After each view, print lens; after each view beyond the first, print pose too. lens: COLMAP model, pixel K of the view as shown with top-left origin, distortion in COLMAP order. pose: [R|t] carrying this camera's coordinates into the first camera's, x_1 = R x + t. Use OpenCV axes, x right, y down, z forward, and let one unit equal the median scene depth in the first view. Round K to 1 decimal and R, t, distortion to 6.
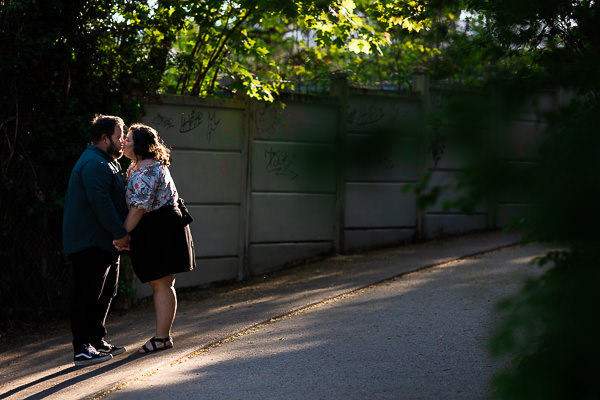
lens RADIAL K [[2334.1, 0, 299.4], [0, 2334.1, 199.8], [0, 0, 1]] dist [1.181736, 0.000000]
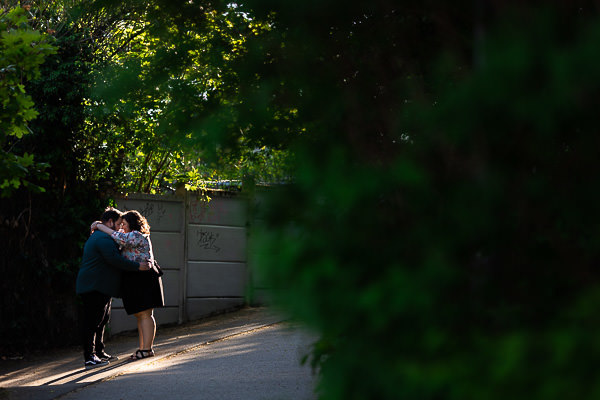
lens RADIAL K [[2334.1, 0, 300.3], [0, 2334.1, 201.2], [0, 0, 1]] dist [1.181736, 0.000000]
pose [[0.998944, 0.003303, 0.045825, -0.018158], [-0.001698, 0.999385, -0.035016, 0.010174], [-0.045913, 0.034901, 0.998336, -0.421532]]
